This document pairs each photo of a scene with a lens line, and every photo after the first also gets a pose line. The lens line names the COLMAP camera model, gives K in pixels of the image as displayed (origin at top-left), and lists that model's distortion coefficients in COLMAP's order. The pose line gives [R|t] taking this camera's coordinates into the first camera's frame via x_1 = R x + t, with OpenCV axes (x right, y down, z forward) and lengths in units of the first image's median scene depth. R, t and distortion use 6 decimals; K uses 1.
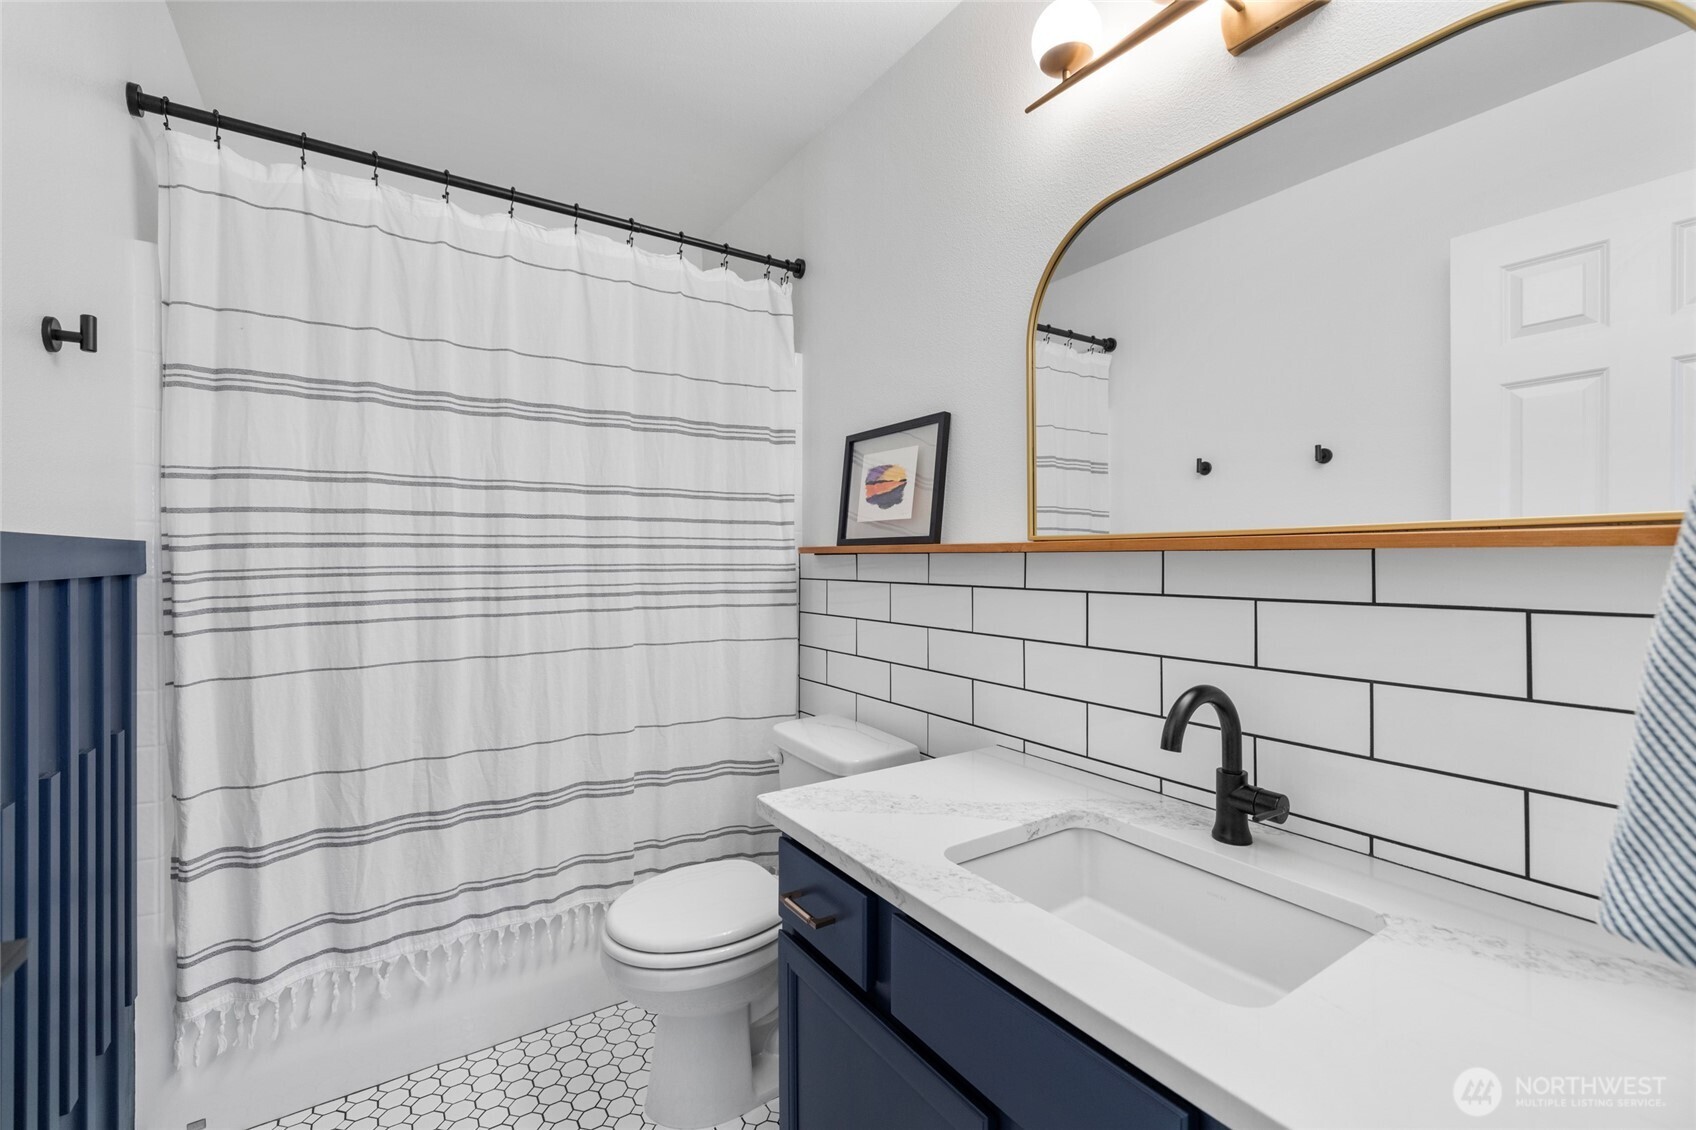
lens RADIAL K [[720.3, 0, 845.6], [0, 720.3, 552.3], [0, 0, 1]] dist [0.001934, 0.000192]
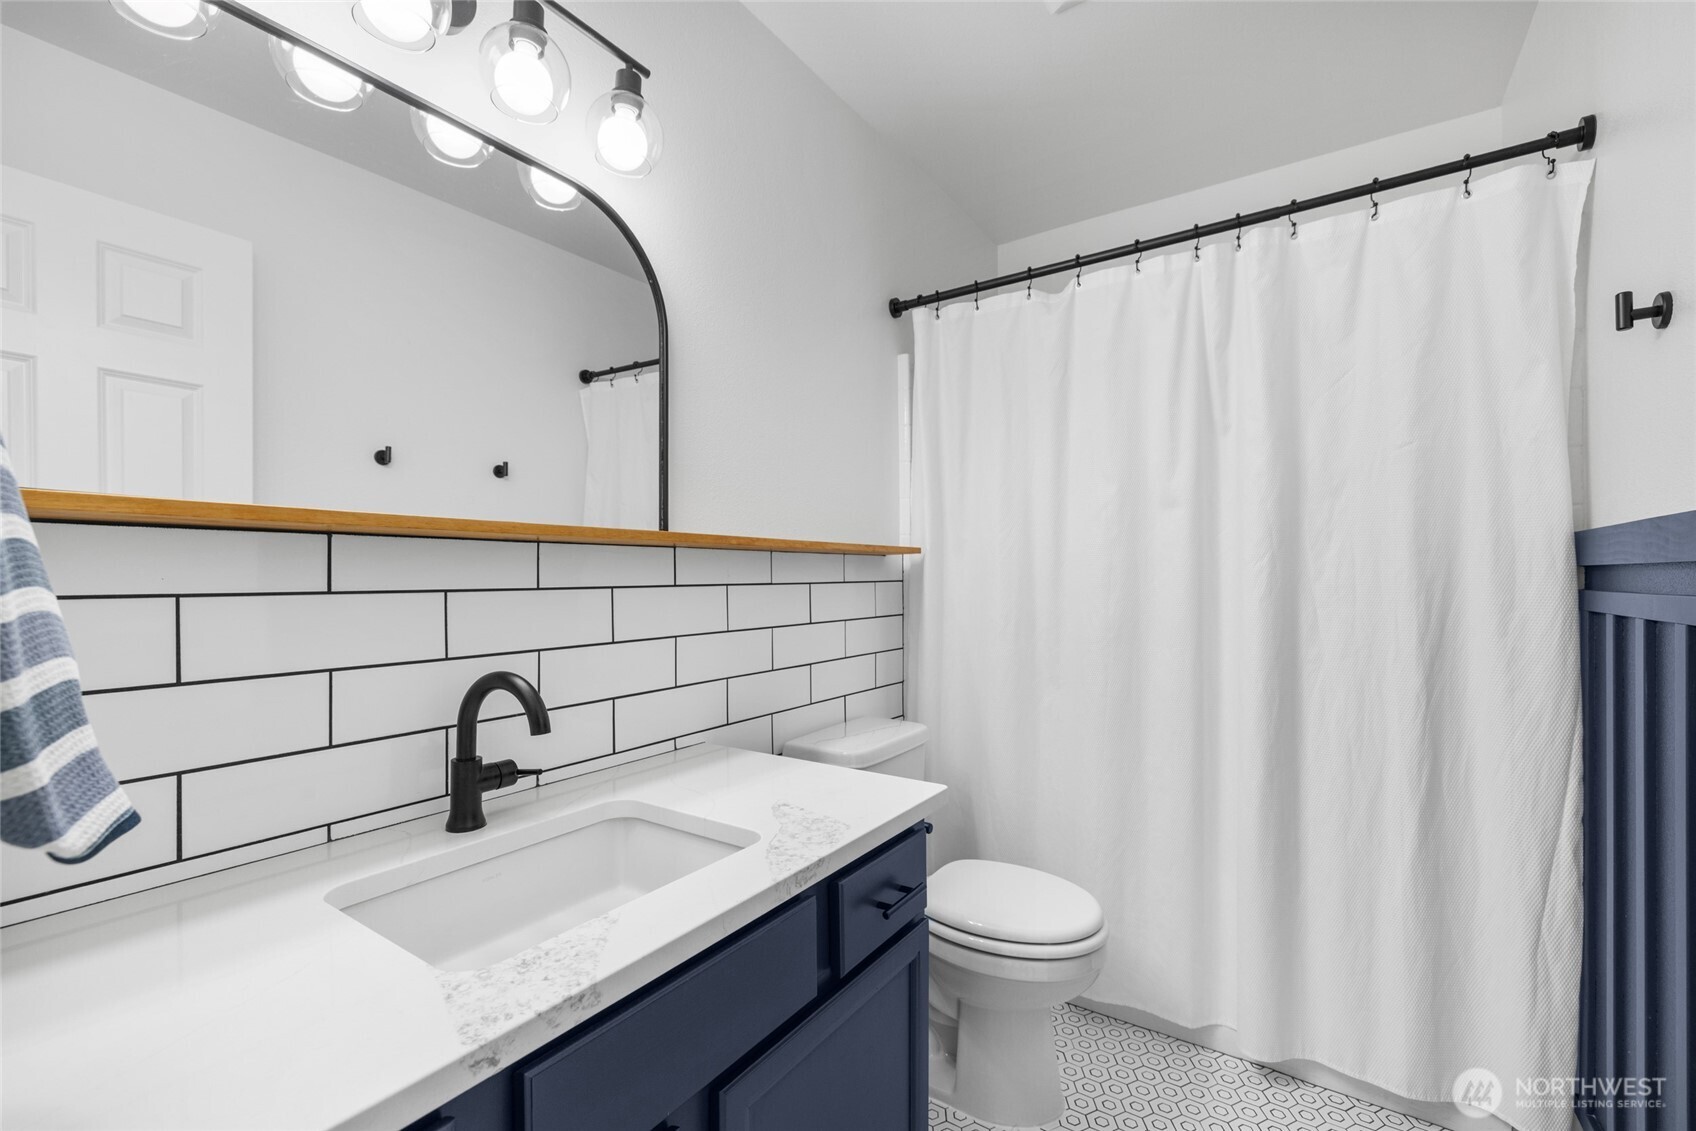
lens RADIAL K [[720.3, 0, 845.6], [0, 720.3, 552.8], [0, 0, 1]] dist [0.001934, 0.000192]
pose [[-0.365063, -0.002149, 0.930980, -0.681915], [-0.029361, 0.999526, -0.009206, 0.006614], [-0.930520, -0.030695, -0.364953, 1.028540]]
